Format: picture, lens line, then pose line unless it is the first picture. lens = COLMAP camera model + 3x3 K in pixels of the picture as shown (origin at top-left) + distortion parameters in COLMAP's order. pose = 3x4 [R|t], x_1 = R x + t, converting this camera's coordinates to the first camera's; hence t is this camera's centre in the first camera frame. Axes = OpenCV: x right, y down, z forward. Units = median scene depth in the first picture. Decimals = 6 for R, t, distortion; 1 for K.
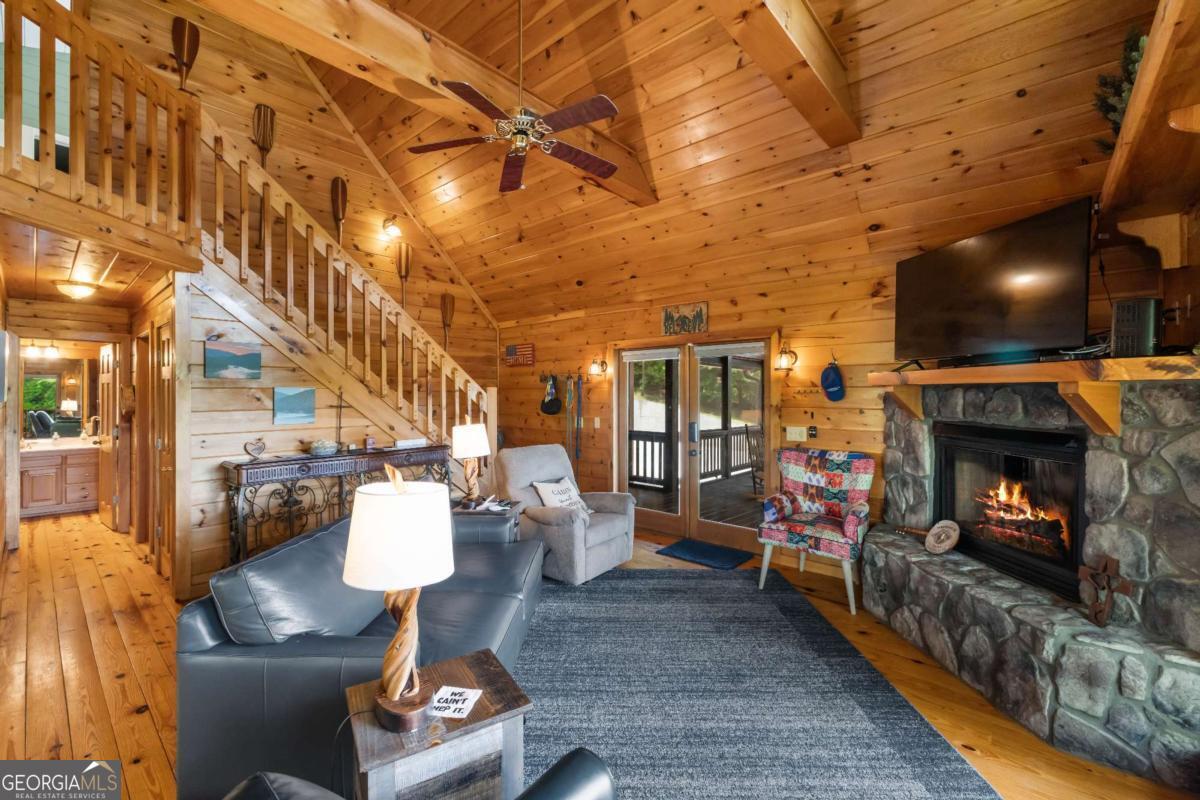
lens RADIAL K [[505.0, 0, 600.3], [0, 505.0, 394.1], [0, 0, 1]] dist [0.001786, -0.000001]
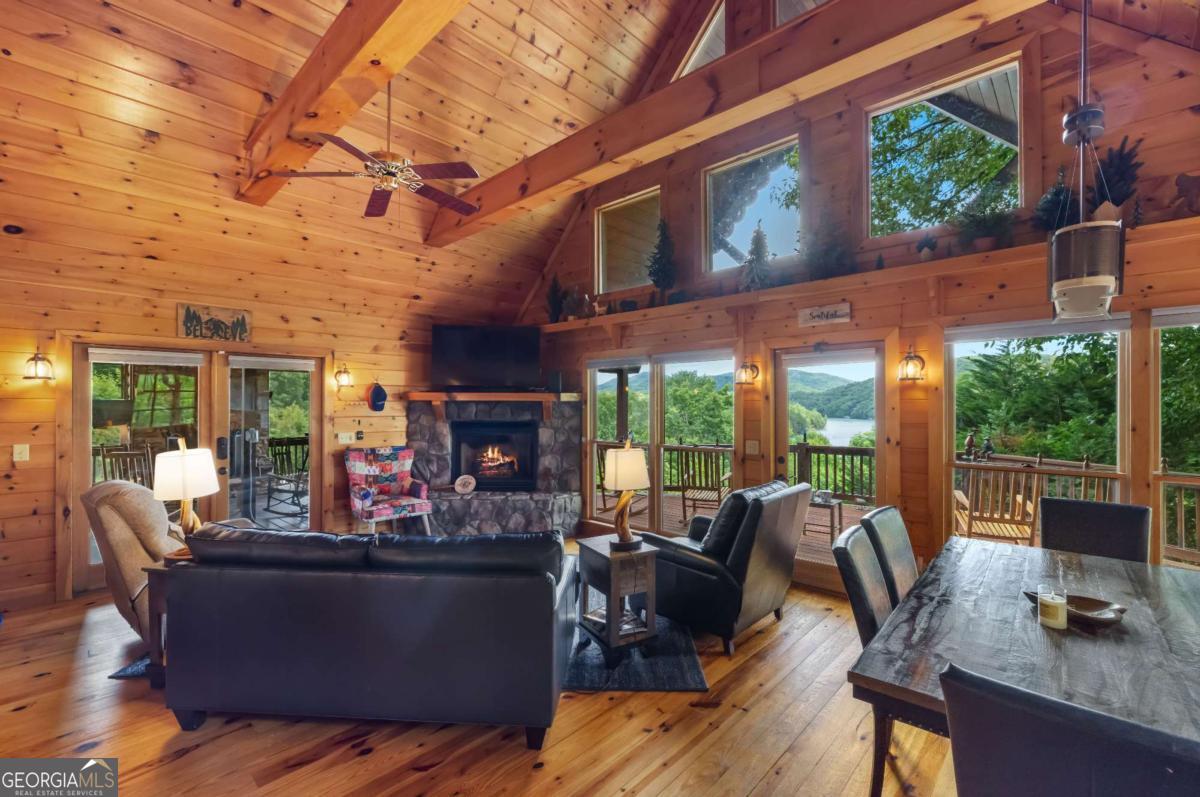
lens RADIAL K [[505.0, 0, 603.8], [0, 505.0, 402.3], [0, 0, 1]] dist [0.001786, -0.000001]
pose [[0.021821, 0.001289, 0.999761, -0.945100], [0.000480, 0.999999, -0.001300, -0.008663], [-0.999762, 0.000509, 0.021821, 0.384347]]
